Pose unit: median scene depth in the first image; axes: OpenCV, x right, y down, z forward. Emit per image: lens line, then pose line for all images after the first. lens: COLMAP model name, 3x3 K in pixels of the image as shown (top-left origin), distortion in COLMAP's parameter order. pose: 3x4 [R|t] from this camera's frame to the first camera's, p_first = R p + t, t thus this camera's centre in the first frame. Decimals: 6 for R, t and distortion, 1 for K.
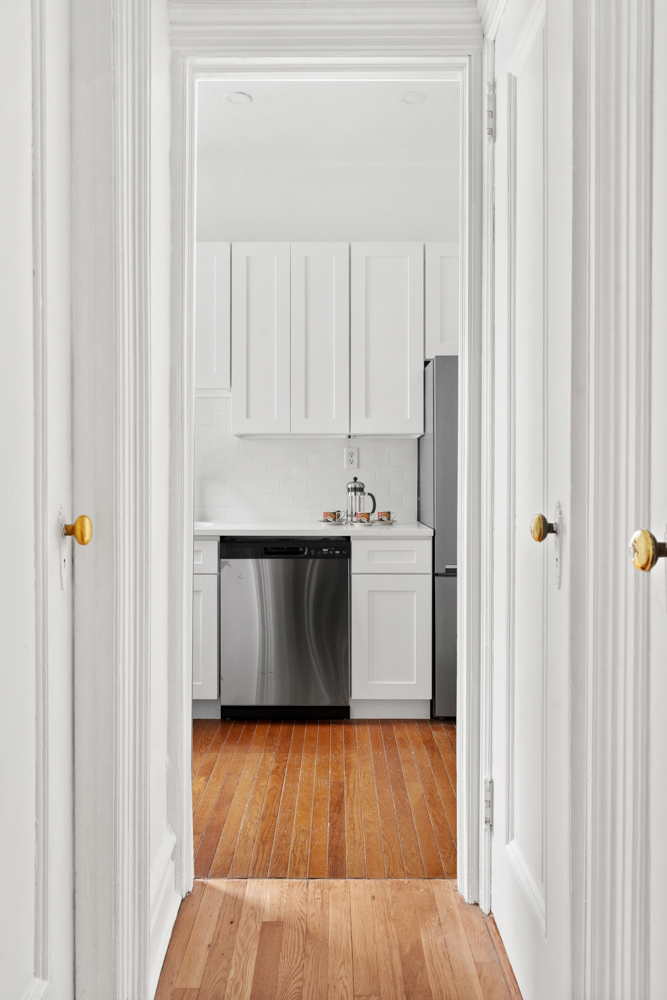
lens RADIAL K [[750.7, 0, 333.9], [0, 750.7, 494.7], [0, 0, 1]] dist [-0.001767, -0.000281]
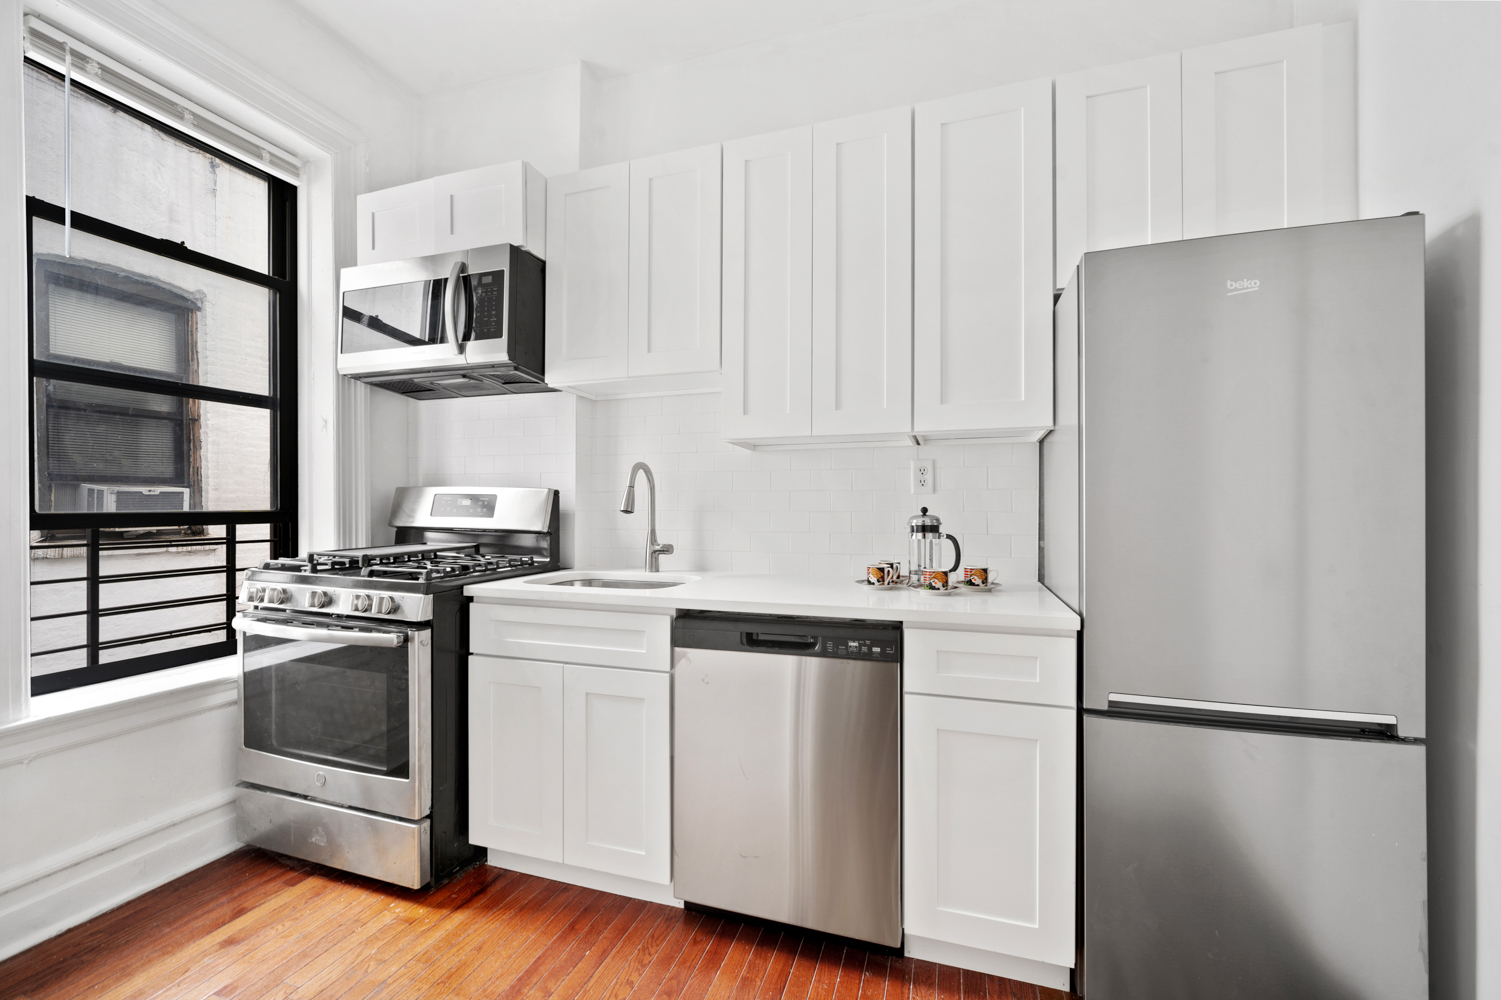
lens RADIAL K [[617.6, 0, 747.7], [0, 617.6, 511.9], [0, 0, 1]] dist [-0.003158, -0.000180]
pose [[0.950472, 0.001444, -0.310807, 0.048968], [-0.006342, 0.999871, -0.014749, -0.012380], [0.310745, 0.015990, 0.950359, 0.514035]]
